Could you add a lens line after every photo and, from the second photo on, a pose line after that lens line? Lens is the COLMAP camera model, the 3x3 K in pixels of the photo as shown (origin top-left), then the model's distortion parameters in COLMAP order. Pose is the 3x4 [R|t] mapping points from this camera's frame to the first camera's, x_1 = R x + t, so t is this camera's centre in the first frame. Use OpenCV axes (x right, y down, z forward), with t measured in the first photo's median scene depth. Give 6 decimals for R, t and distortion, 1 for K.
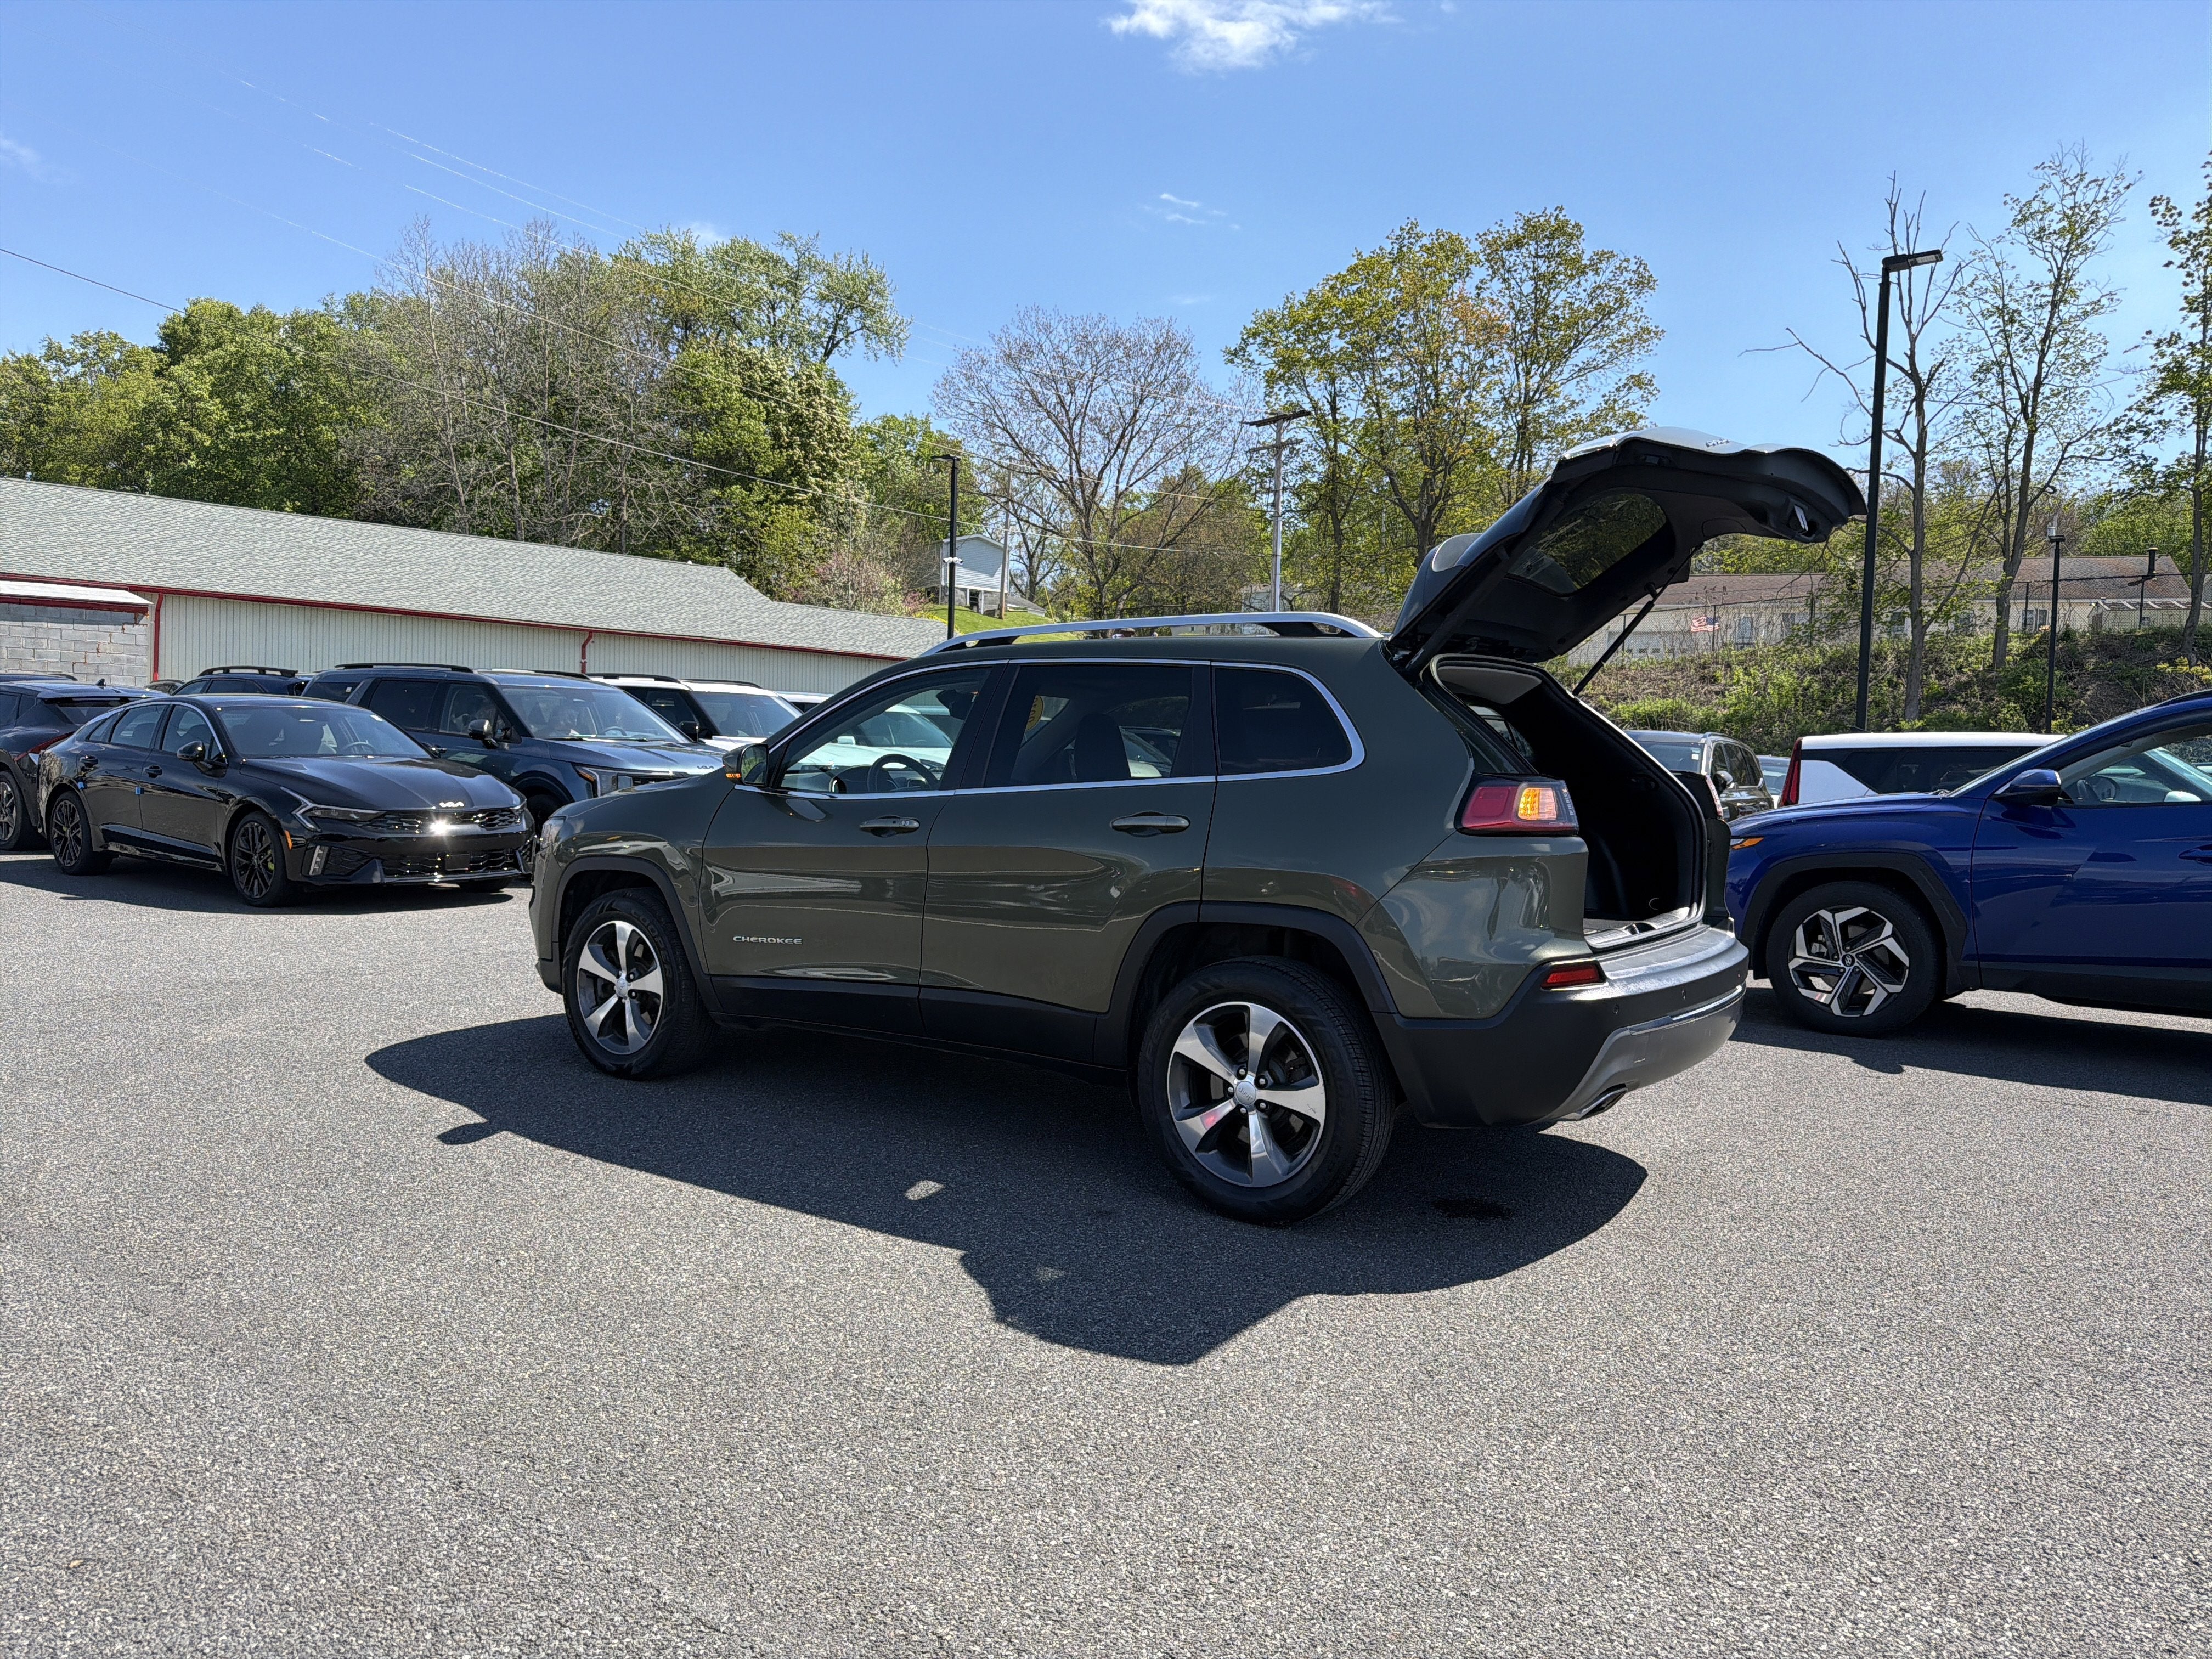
lens RADIAL K [[1575.2, 0, 1112.2], [0, 1575.2, 823.1], [0, 0, 1]] dist [0.003520, -0.007205]
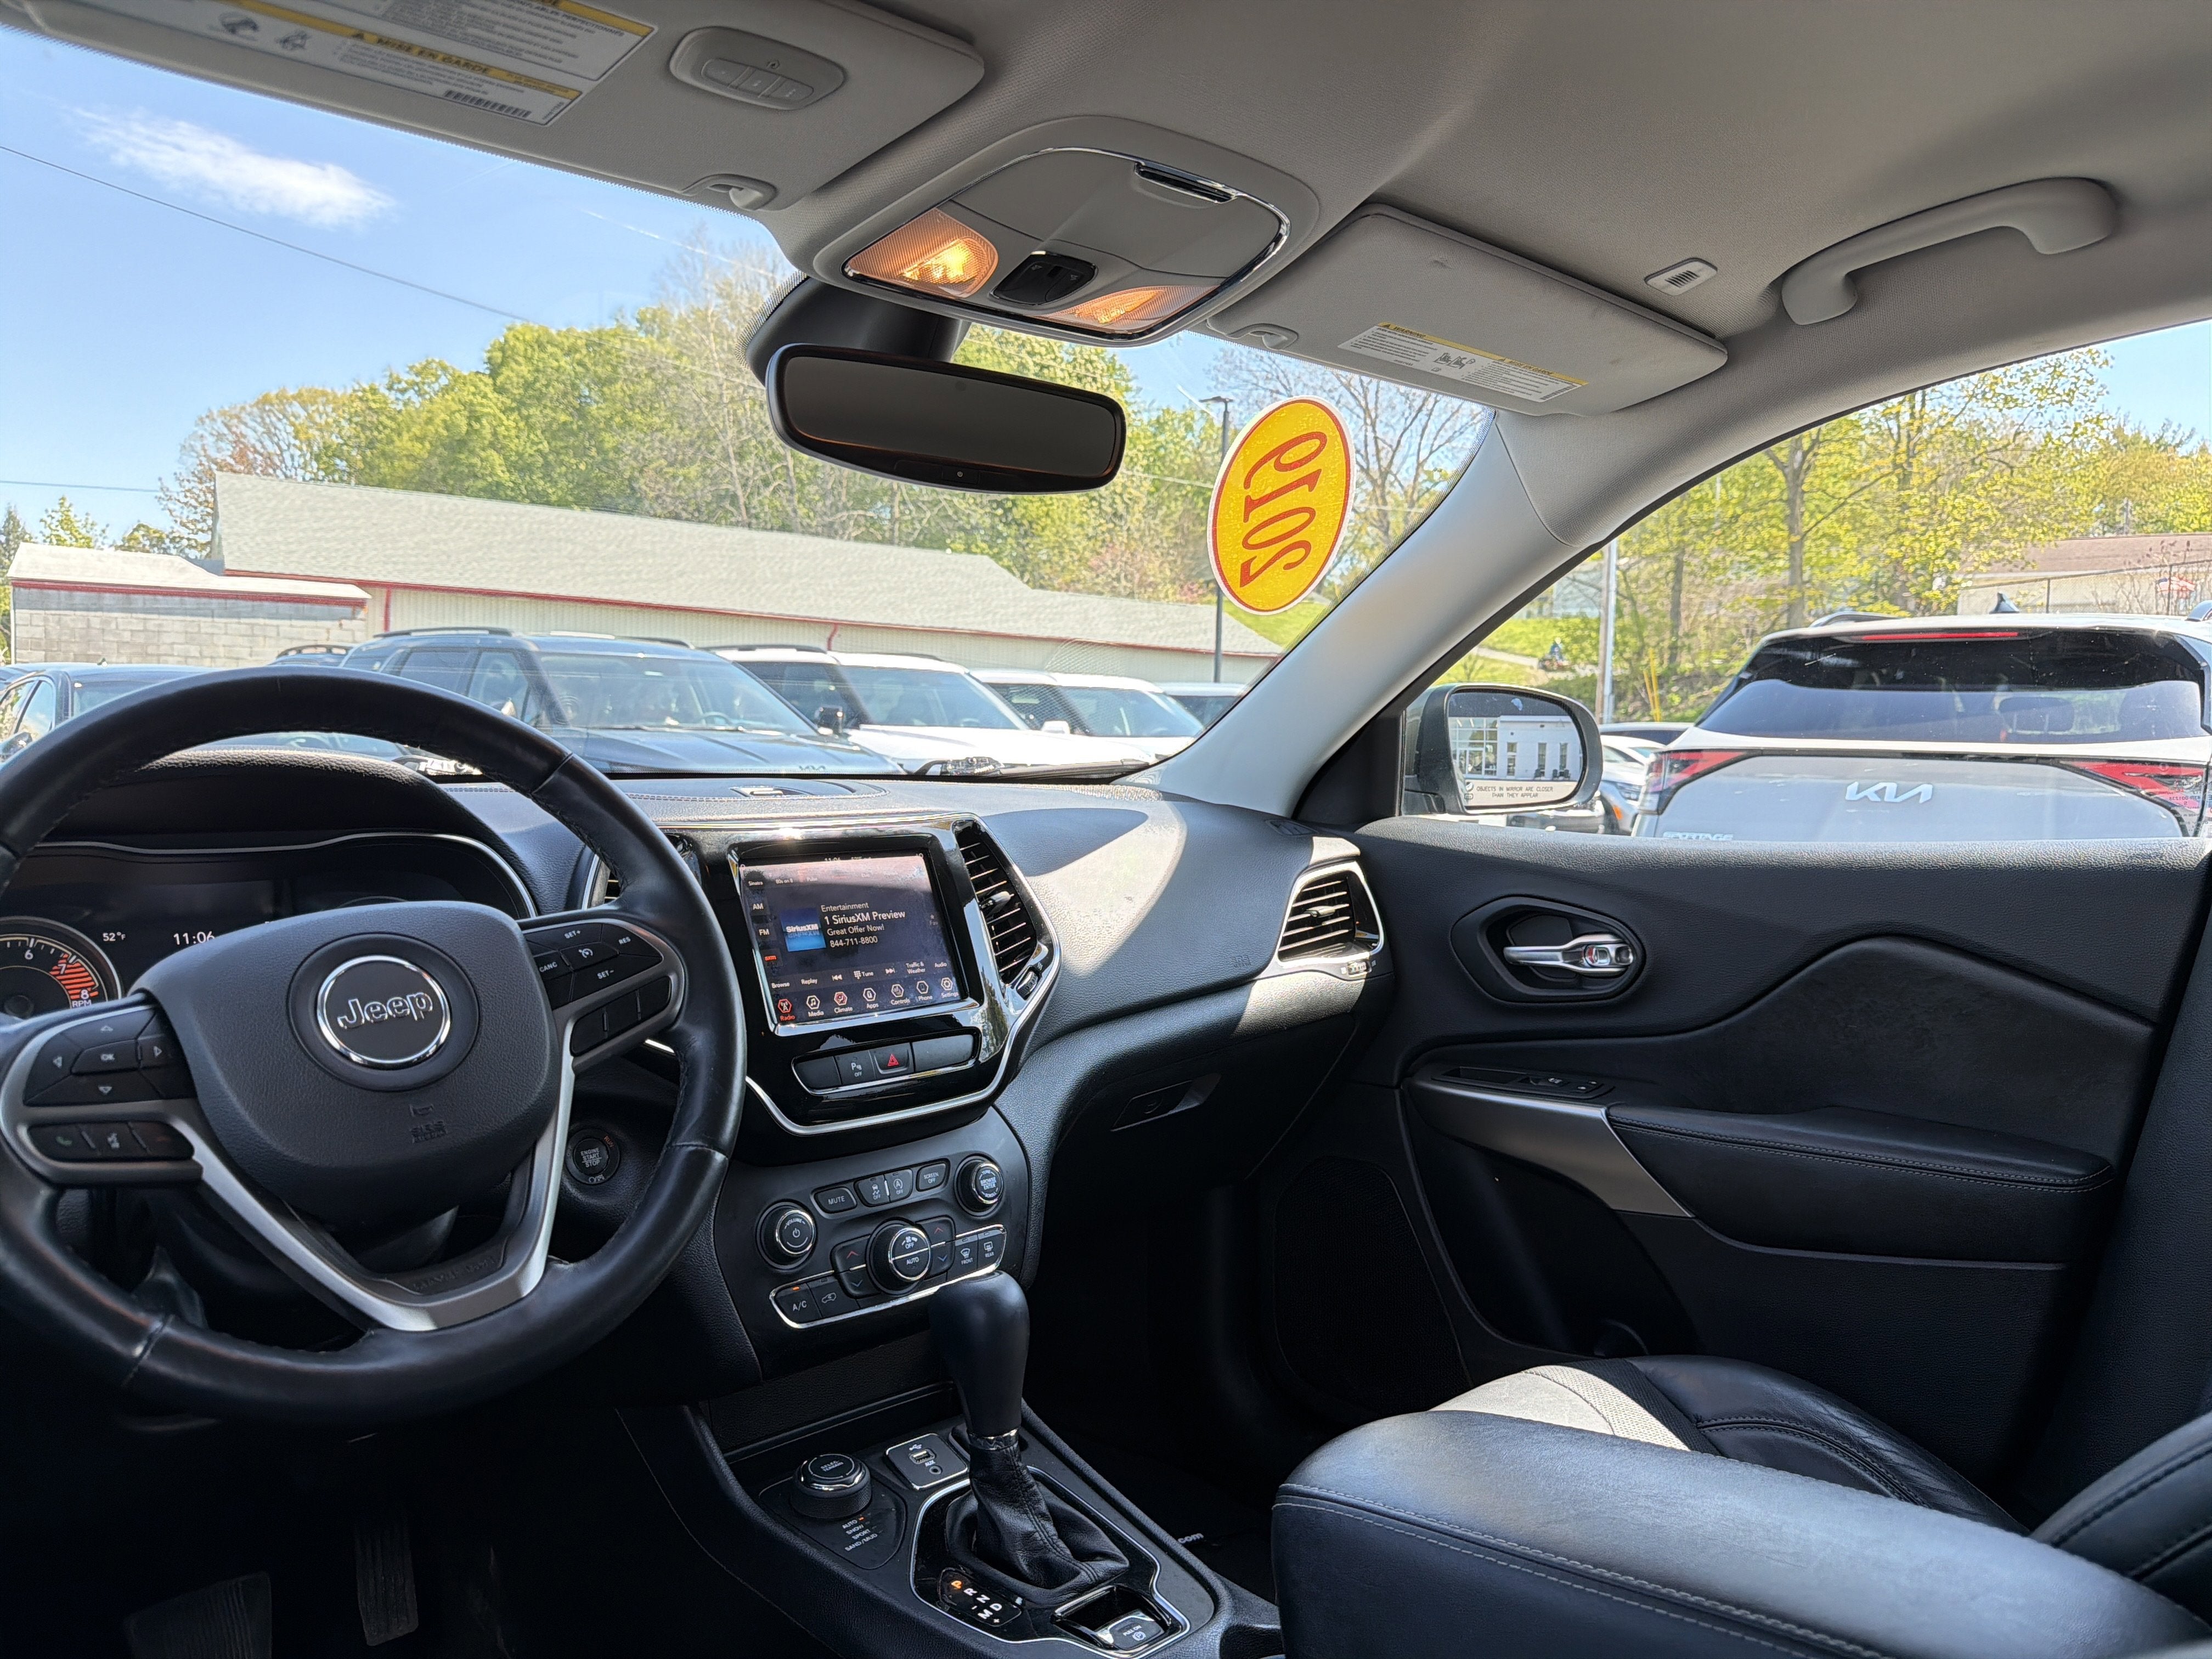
lens RADIAL K [[1561.6, 0, 1081.1], [0, 1561.6, 799.0], [0, 0, 1]] dist [0.161970, -0.274188]
pose [[0.979767, -0.001006, -0.200139, -0.024561], [-0.002275, 0.999867, -0.016161, -0.017099], [0.200129, 0.016289, 0.979634, 0.492178]]
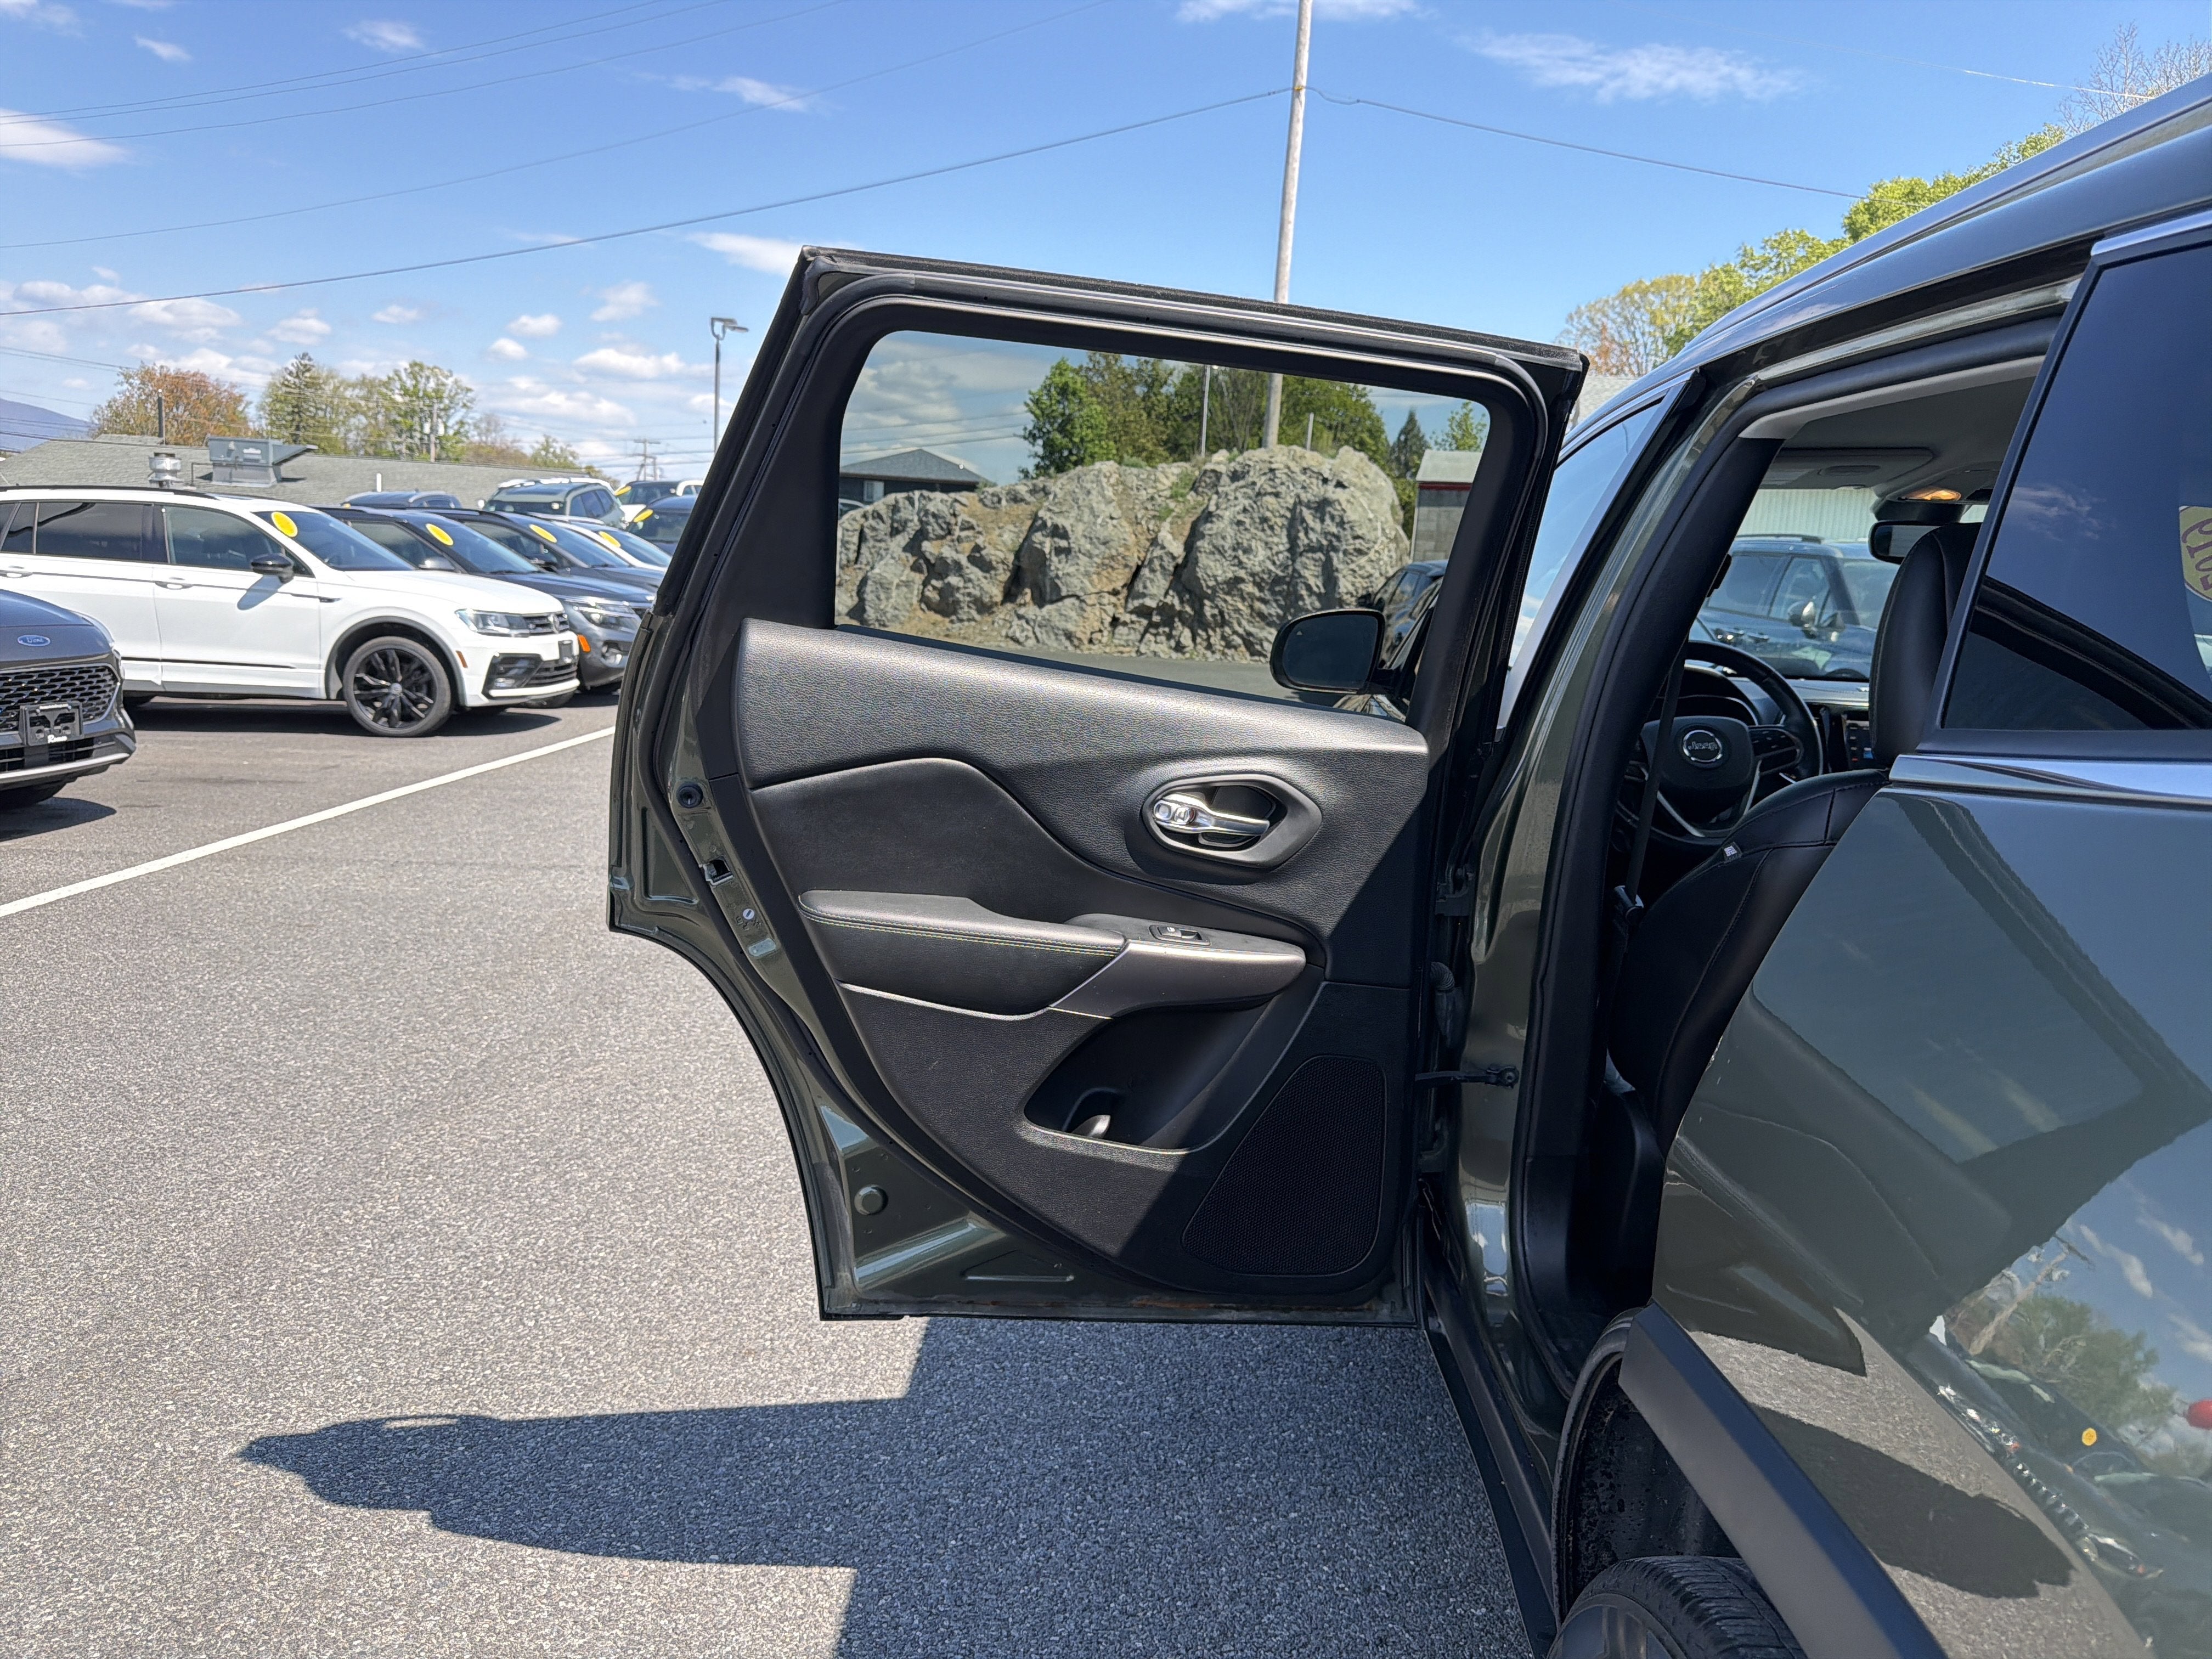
lens RADIAL K [[1575.8, 0, 1090.4], [0, 1575.8, 853.5], [0, 0, 1]] dist [0.027000, -0.054693]
pose [[0.559419, 0.143723, -0.816330, 0.085042], [-0.074110, 0.989581, 0.123439, -0.014938], [0.825565, -0.008555, 0.564242, 0.331667]]
